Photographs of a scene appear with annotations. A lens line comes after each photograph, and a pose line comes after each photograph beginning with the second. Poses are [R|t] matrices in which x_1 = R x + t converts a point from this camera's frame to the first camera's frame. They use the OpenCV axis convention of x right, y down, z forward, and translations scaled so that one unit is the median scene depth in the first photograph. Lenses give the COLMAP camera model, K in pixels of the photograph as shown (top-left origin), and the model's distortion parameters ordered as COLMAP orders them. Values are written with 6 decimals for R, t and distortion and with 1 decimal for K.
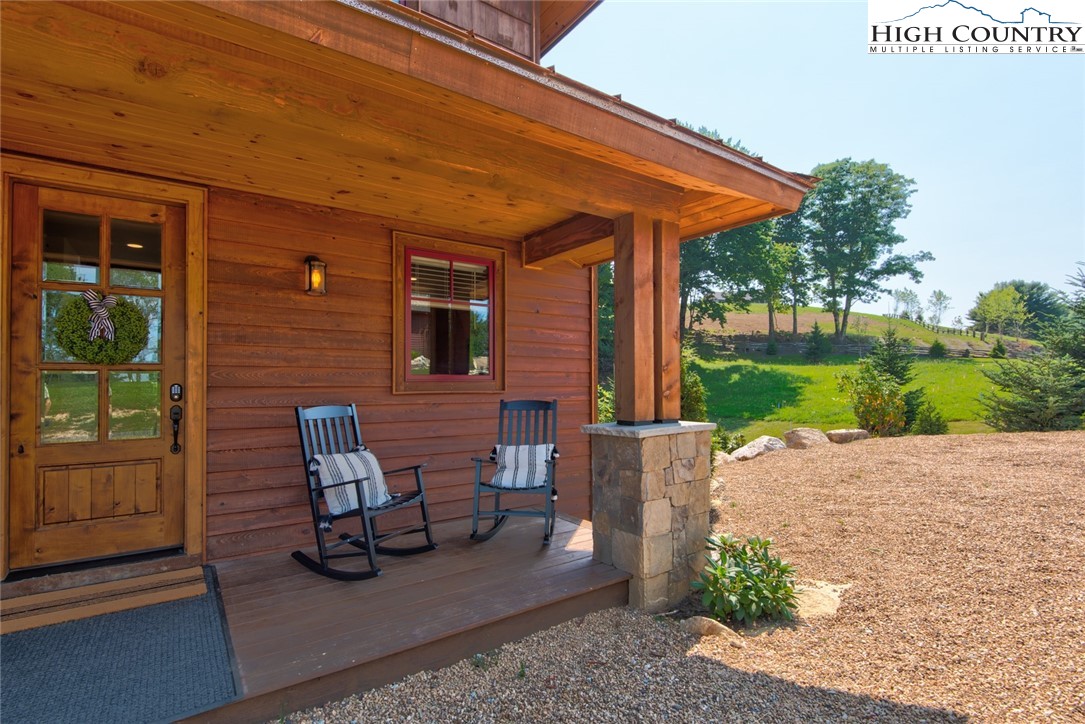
lens RADIAL K [[497.1, 0, 544.2], [0, 497.1, 368.6], [0, 0, 1]] dist [0.030611, -0.017135]
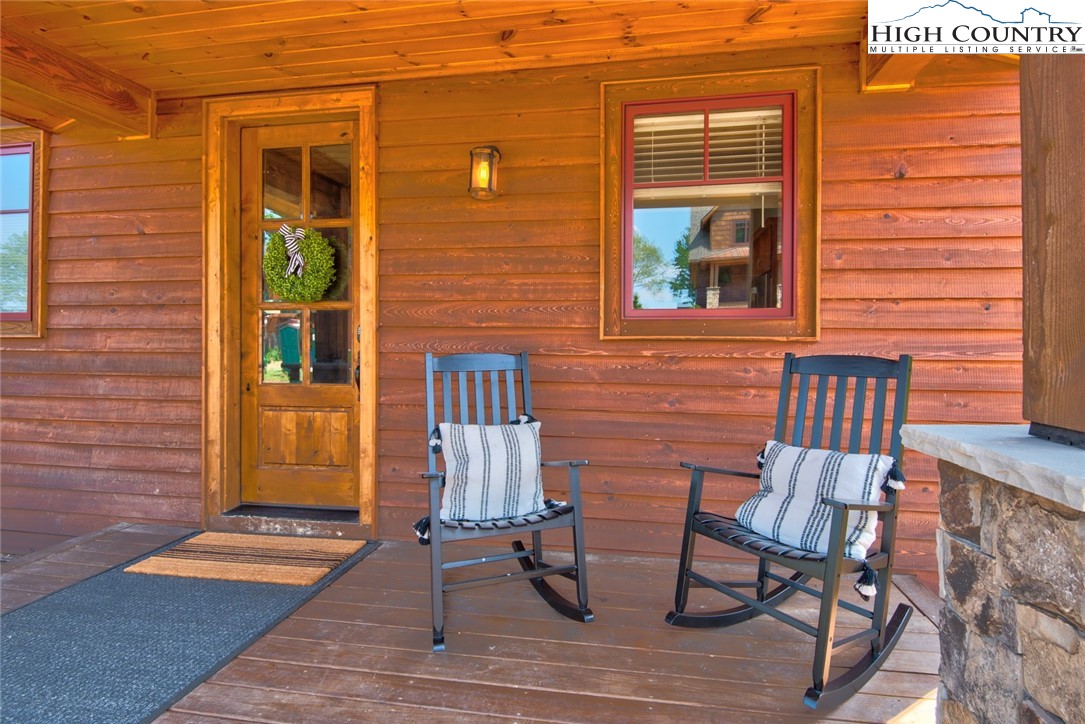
lens RADIAL K [[550.0, 0, 543.8], [0, 550.0, 335.4], [0, 0, 1]] dist [0.024443, -0.001578]
pose [[0.725127, 0.000209, -0.688615, 0.143301], [0.014023, 0.999788, 0.015070, 0.037375], [0.688472, -0.020584, 0.724971, 0.481275]]
